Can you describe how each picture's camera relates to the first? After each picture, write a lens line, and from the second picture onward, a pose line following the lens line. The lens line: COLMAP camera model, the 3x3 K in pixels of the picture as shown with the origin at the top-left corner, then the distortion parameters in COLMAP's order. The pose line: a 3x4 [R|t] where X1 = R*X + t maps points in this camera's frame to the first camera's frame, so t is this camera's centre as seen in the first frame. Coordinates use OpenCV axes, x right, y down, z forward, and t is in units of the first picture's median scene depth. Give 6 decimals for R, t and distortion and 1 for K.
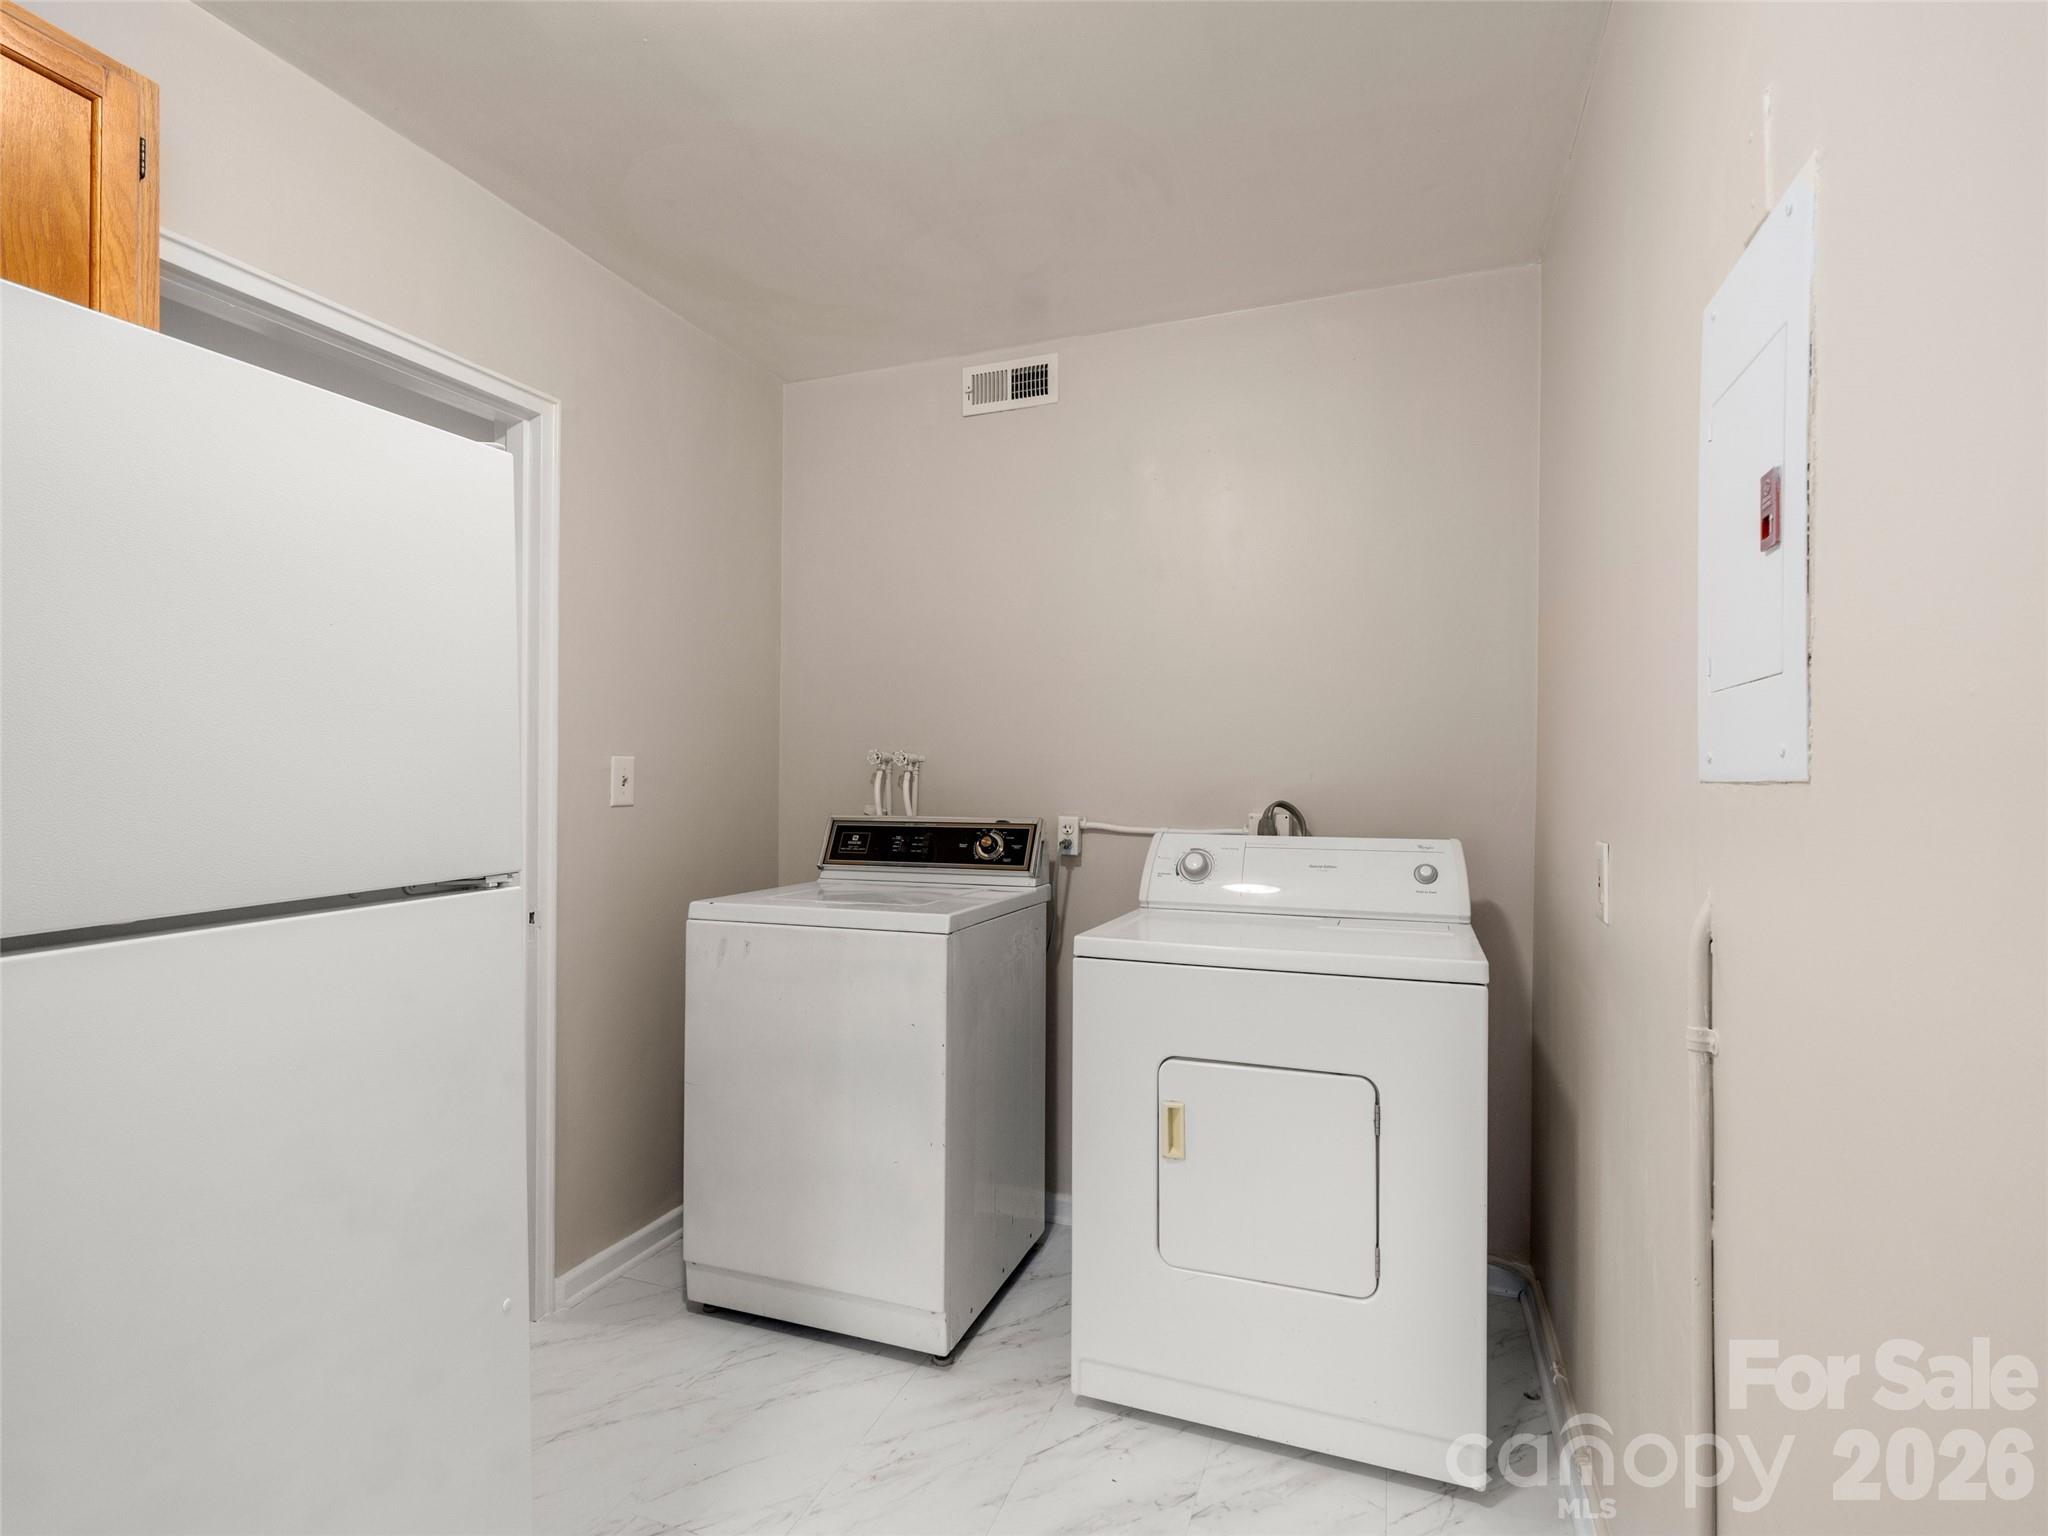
lens RADIAL K [[1004.2, 0, 1024.0], [0, 1004.2, 768.0], [0, 0, 1]] dist [-0.000085, 0.001501]
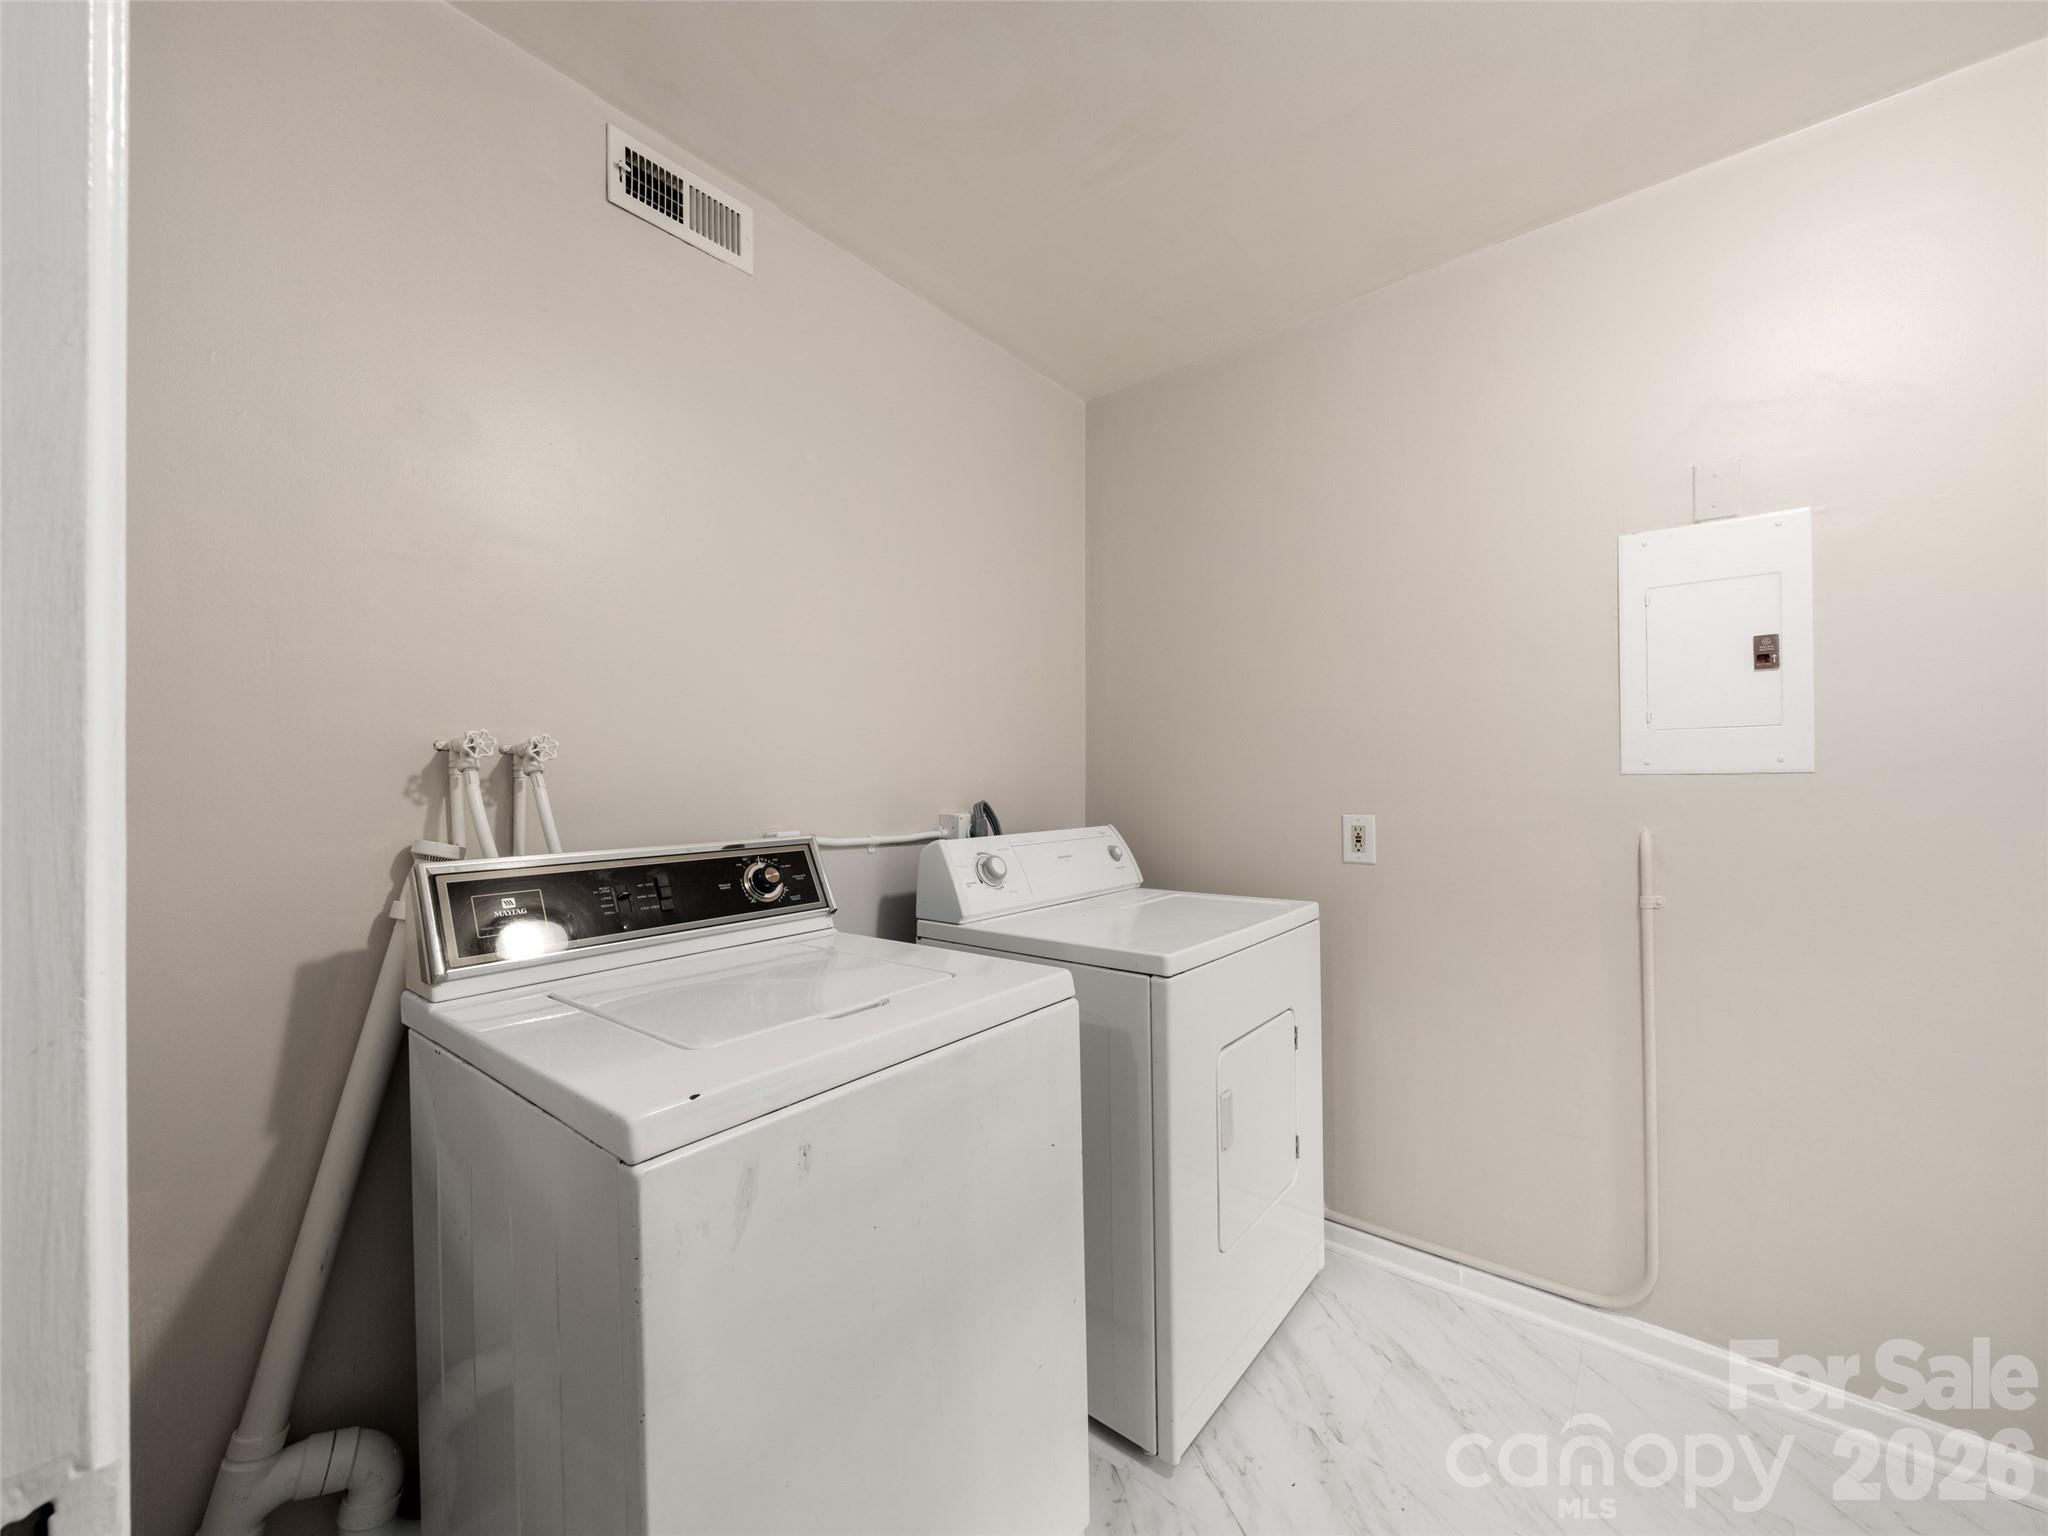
lens RADIAL K [[787.3, 0, 1019.7], [0, 787.3, 773.4], [0, 0, 1]] dist [-0.004901, -0.000552]
pose [[0.312249, 0.002720, 0.949996, -0.528226], [0.004119, 0.999983, -0.004217, 0.008287], [-0.949991, 0.005229, 0.312232, 0.729438]]
